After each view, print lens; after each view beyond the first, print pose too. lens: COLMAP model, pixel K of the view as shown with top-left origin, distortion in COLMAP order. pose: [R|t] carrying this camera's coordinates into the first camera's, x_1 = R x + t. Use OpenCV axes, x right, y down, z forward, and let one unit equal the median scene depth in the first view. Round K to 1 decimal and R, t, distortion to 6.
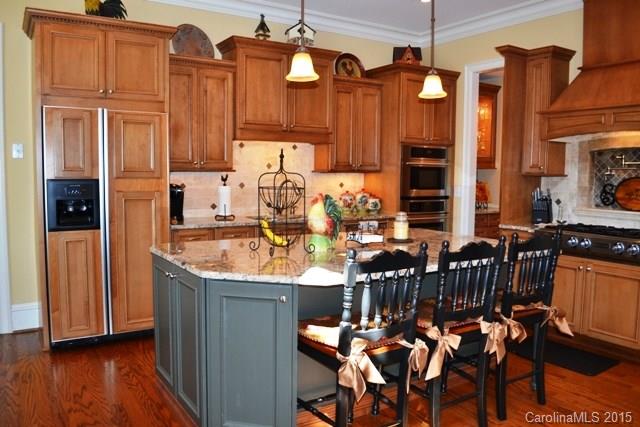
lens RADIAL K [[512.4, 0, 320.0], [0, 512.4, 213.5], [0, 0, 1]] dist [-0.073168, -0.001166]
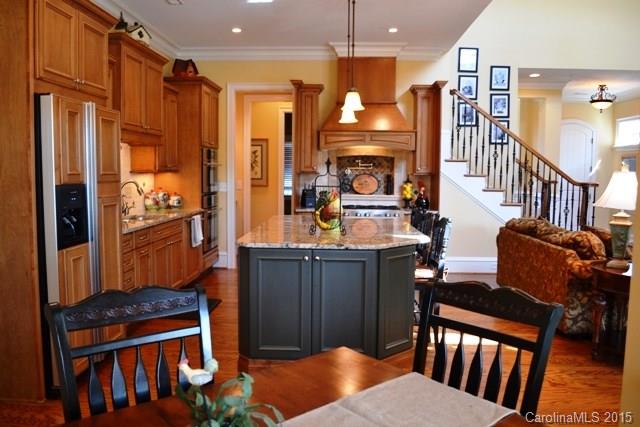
lens RADIAL K [[512.4, 0, 320.0], [0, 512.4, 213.5], [0, 0, 1]] dist [-0.073168, -0.001166]
pose [[0.584815, -0.073295, 0.807849, -0.744933], [0.062583, 0.997018, 0.045153, -0.026801], [-0.808749, 0.024152, 0.587658, 0.136714]]
